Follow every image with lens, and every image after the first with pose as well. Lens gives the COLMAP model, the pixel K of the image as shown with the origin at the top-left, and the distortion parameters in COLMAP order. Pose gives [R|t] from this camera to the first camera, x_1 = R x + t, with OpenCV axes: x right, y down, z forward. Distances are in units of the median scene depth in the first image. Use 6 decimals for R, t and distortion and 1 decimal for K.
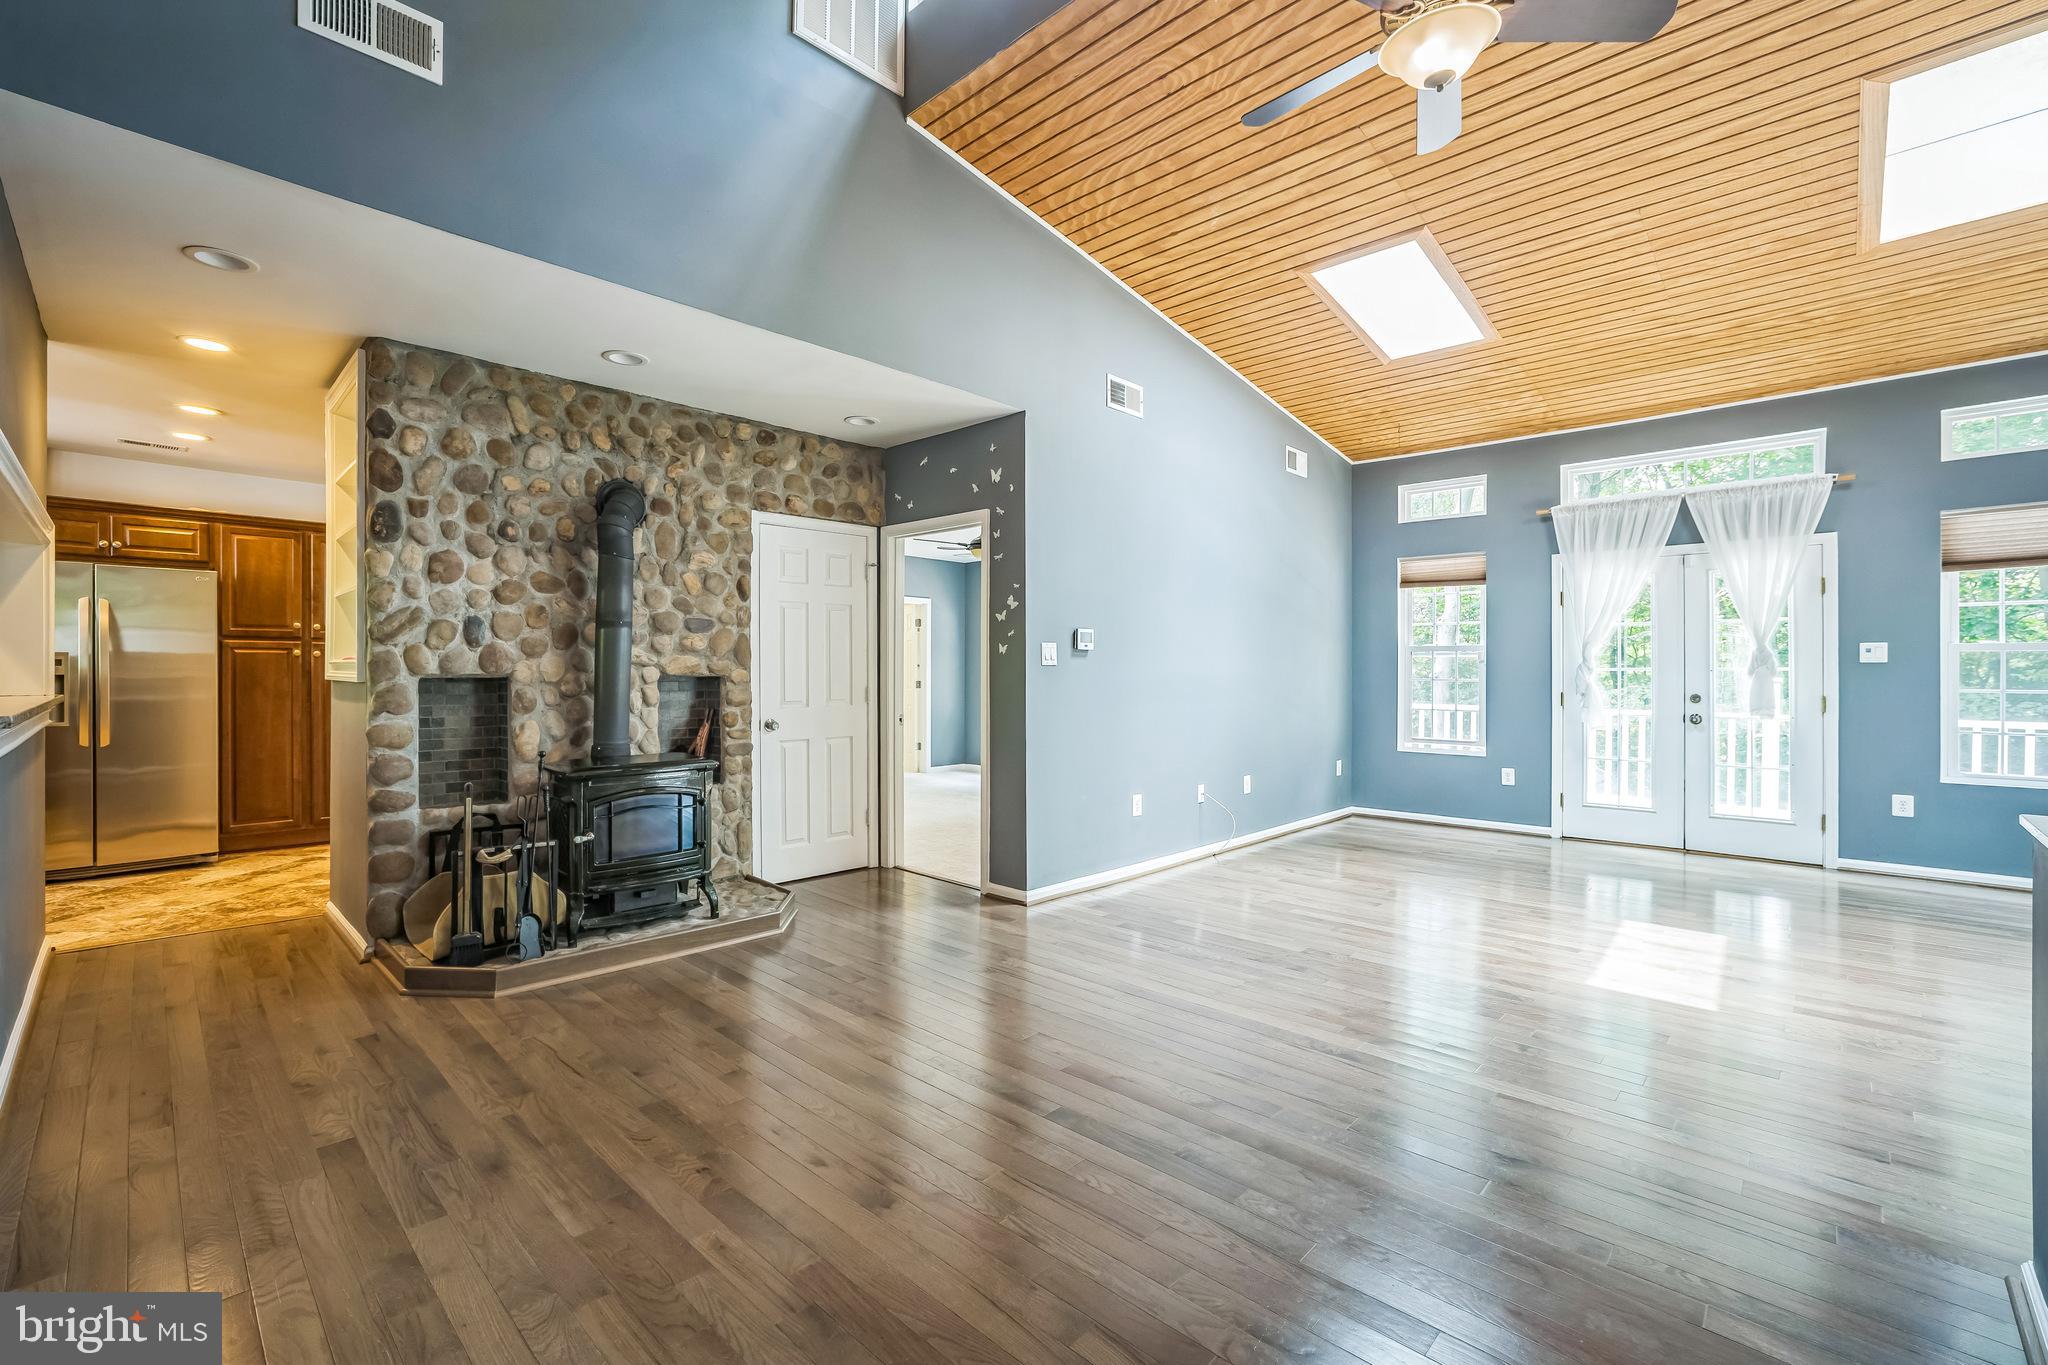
lens RADIAL K [[871.7, 0, 1020.3], [0, 871.7, 672.4], [0, 0, 1]] dist [-0.020323, 0.003929]
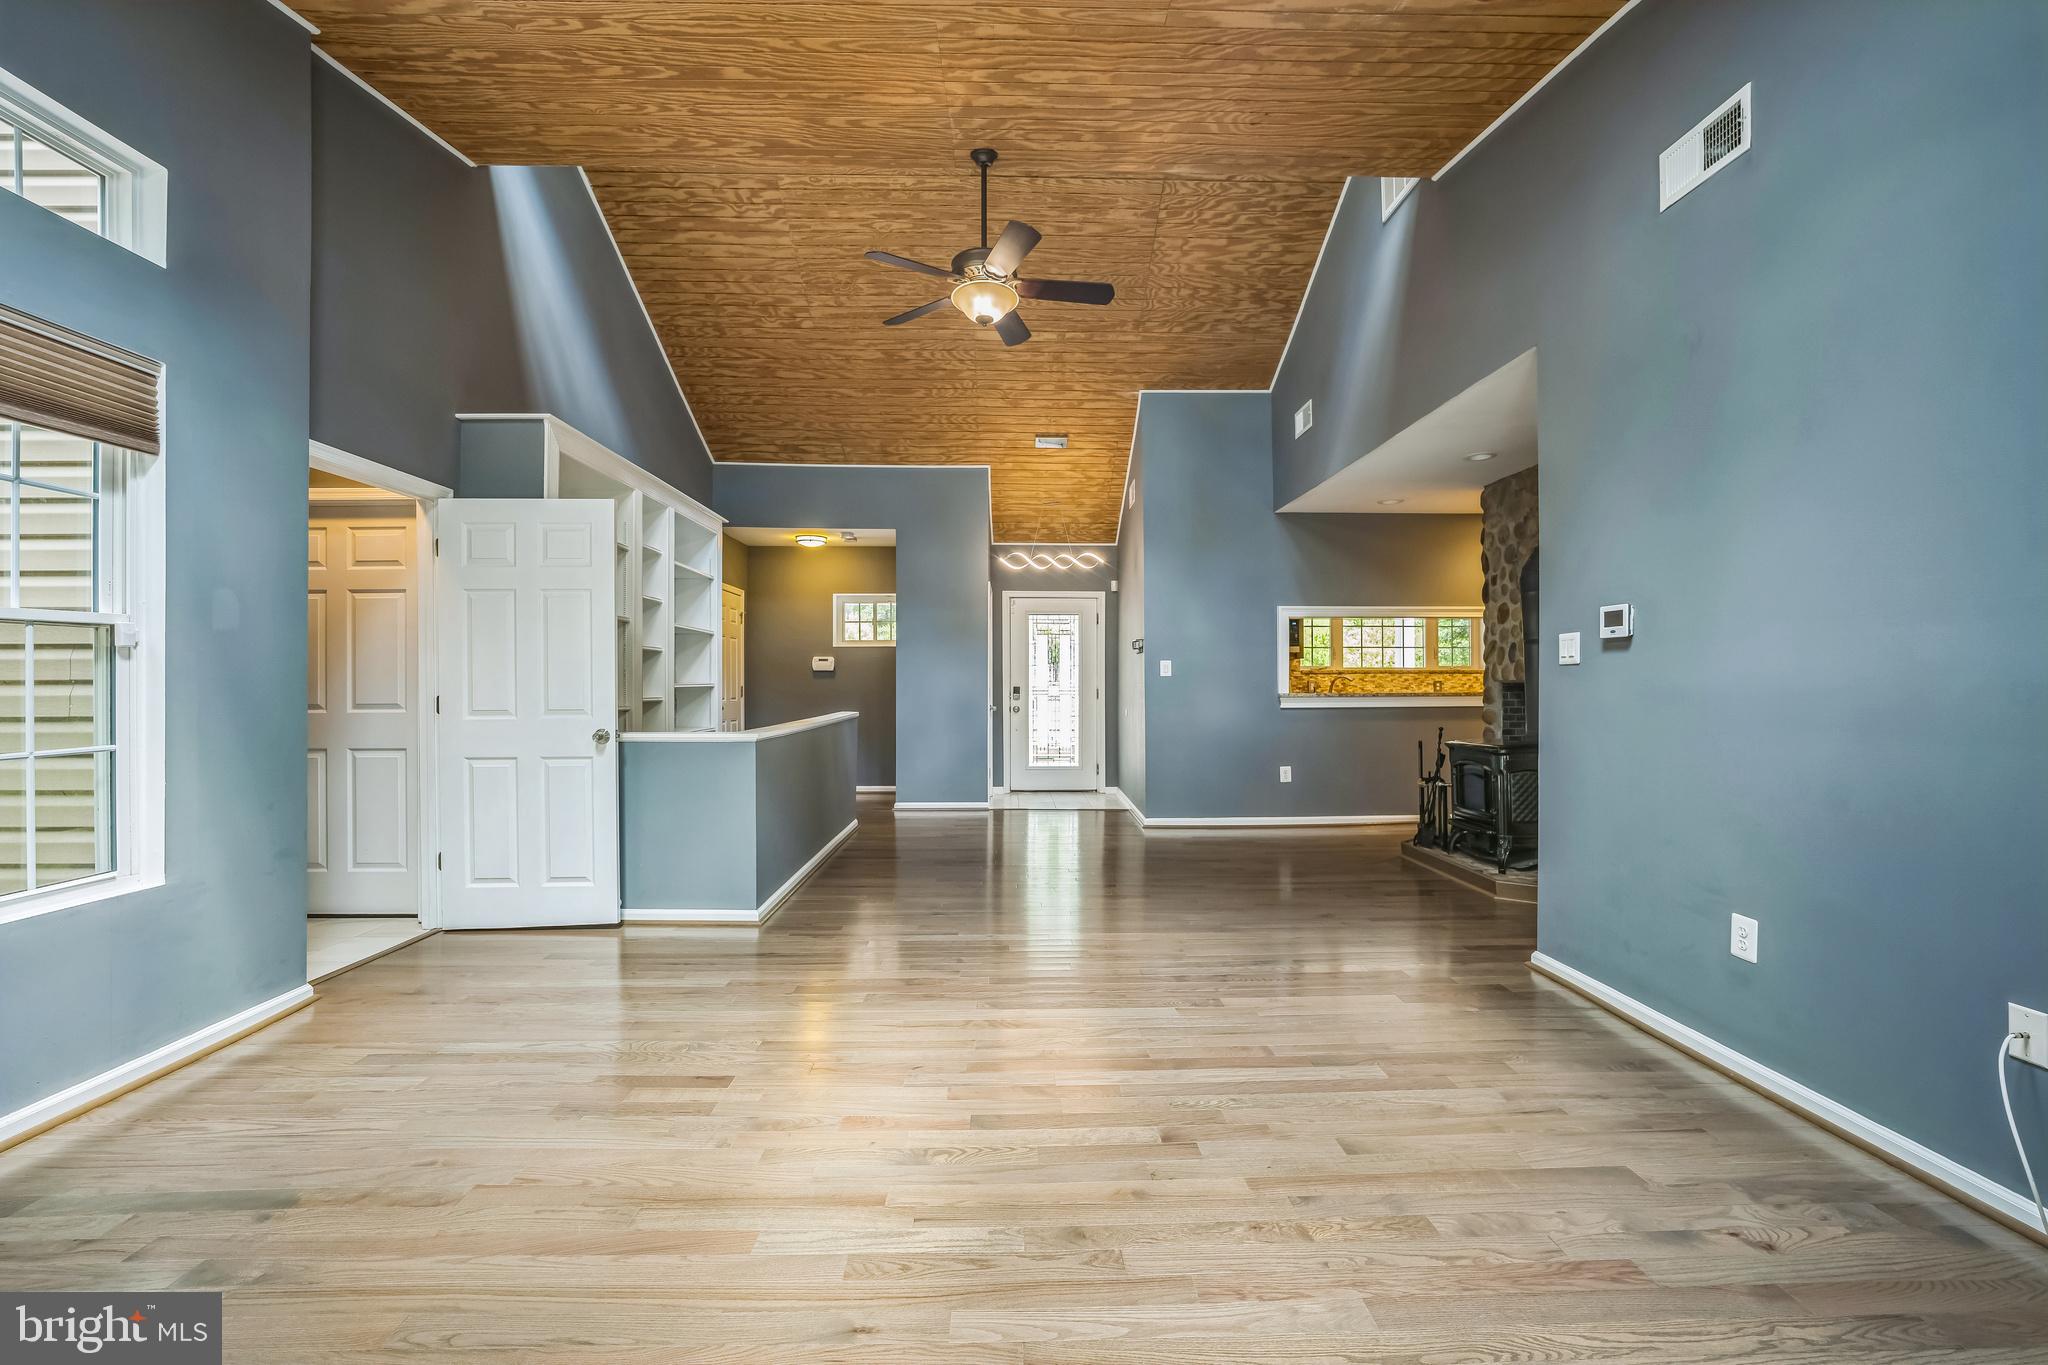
lens RADIAL K [[871.7, 0, 1026.3], [0, 871.7, 685.1], [0, 0, 1]] dist [-0.020323, 0.003929]
pose [[-0.709117, 0.001154, -0.705090, 0.792475], [0.000418, 0.999999, 0.001216, 0.006429], [0.705091, 0.000568, -0.709117, 1.095821]]
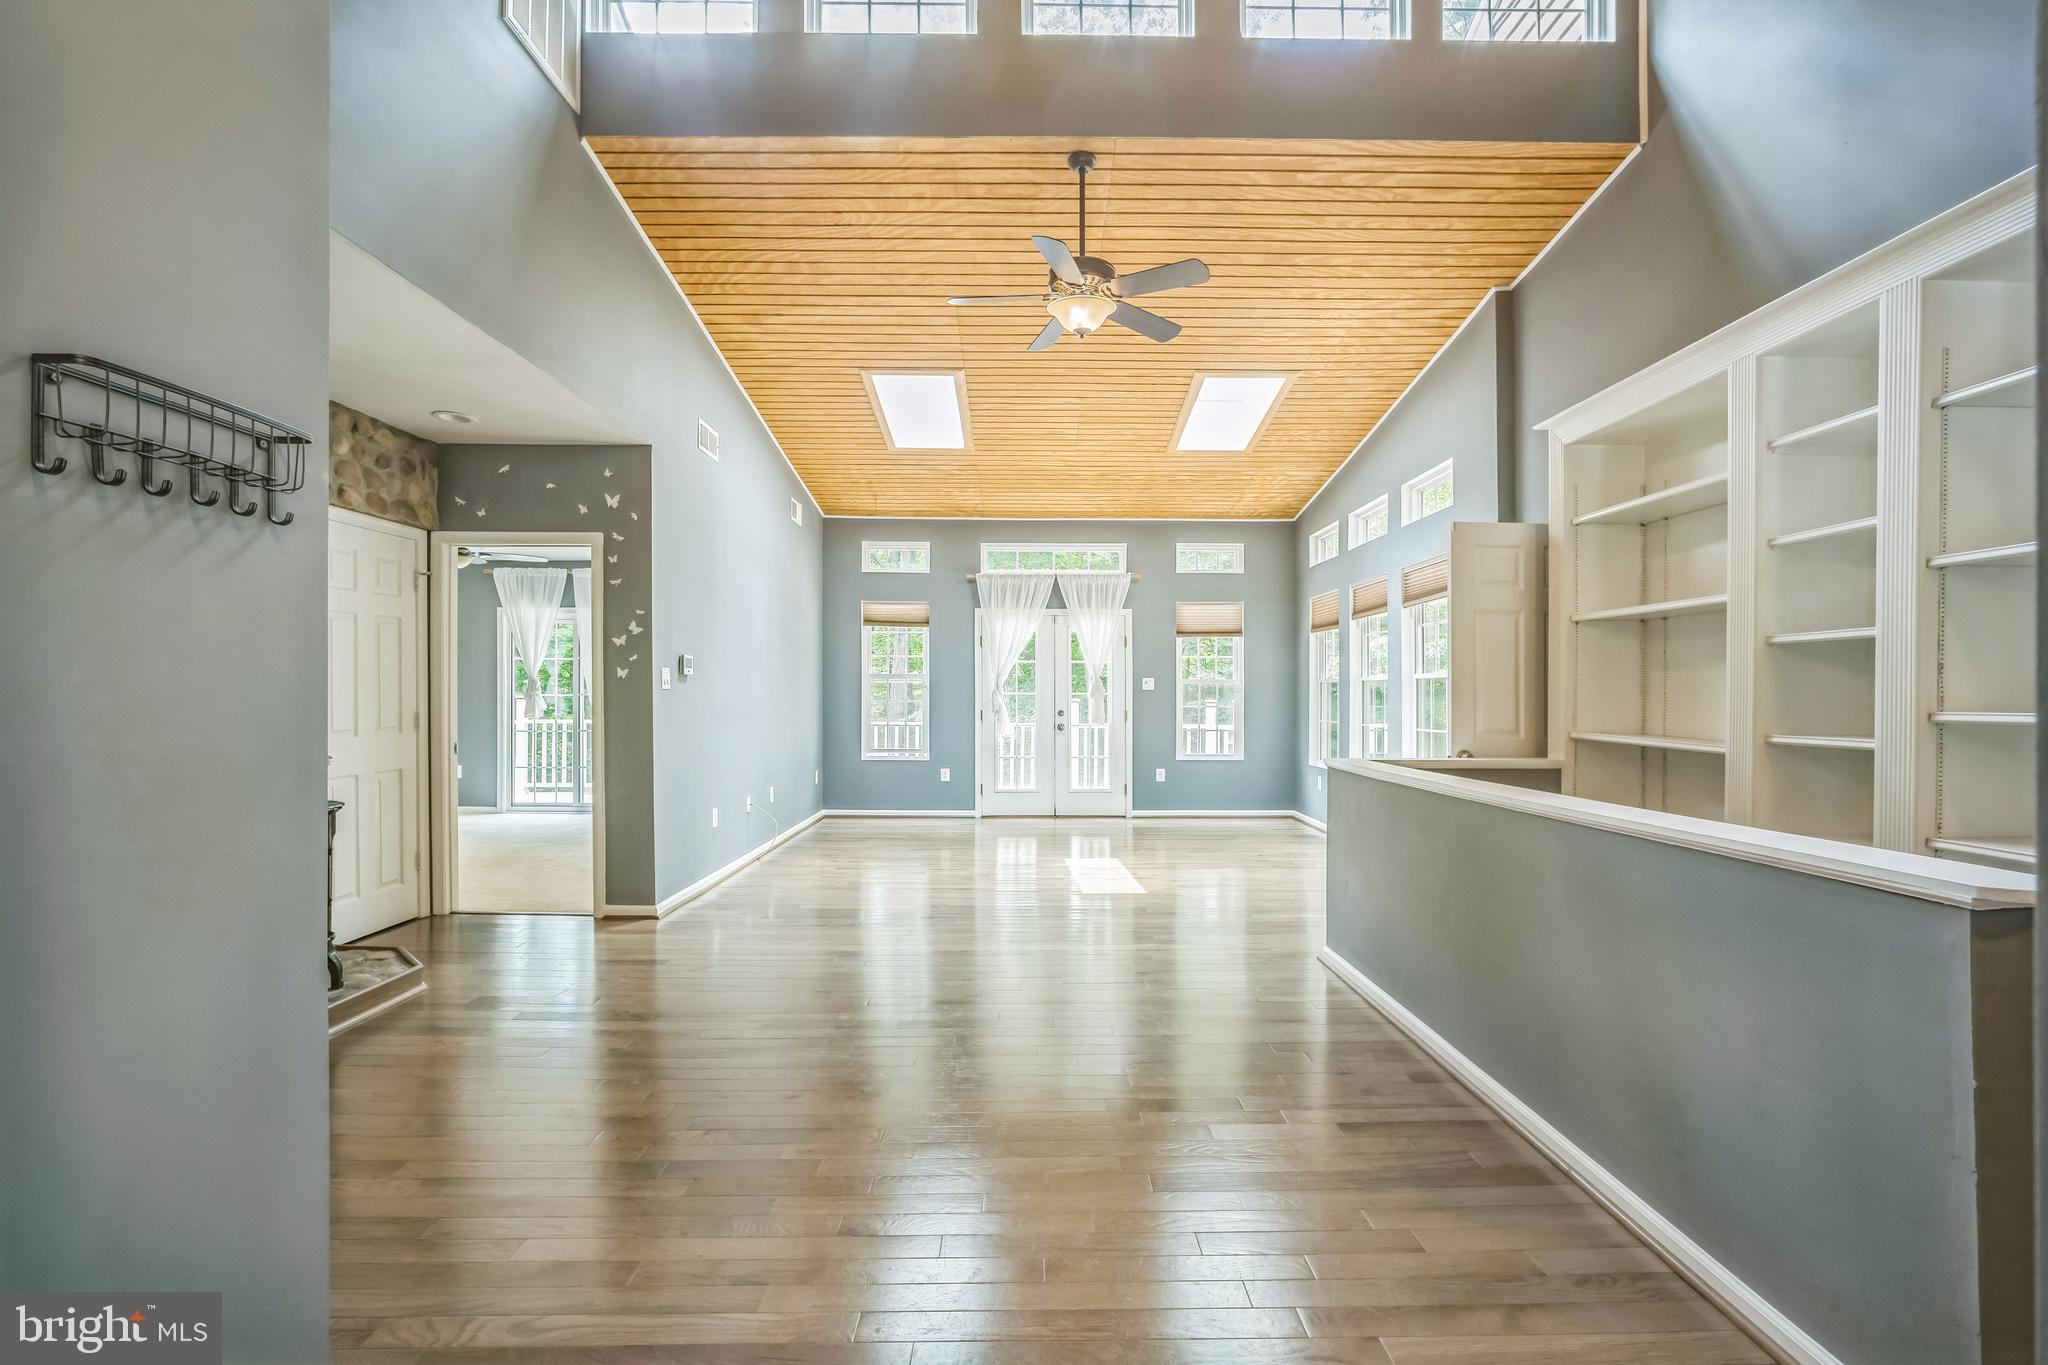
lens RADIAL K [[871.7, 0, 1028.0], [0, 871.7, 695.1], [0, 0, 1]] dist [-0.020323, 0.003929]
pose [[0.722028, 0.000755, 0.691864, -0.345662], [-0.001942, 0.999998, 0.000935, -0.002626], [-0.691862, -0.002019, 0.722027, -0.054645]]
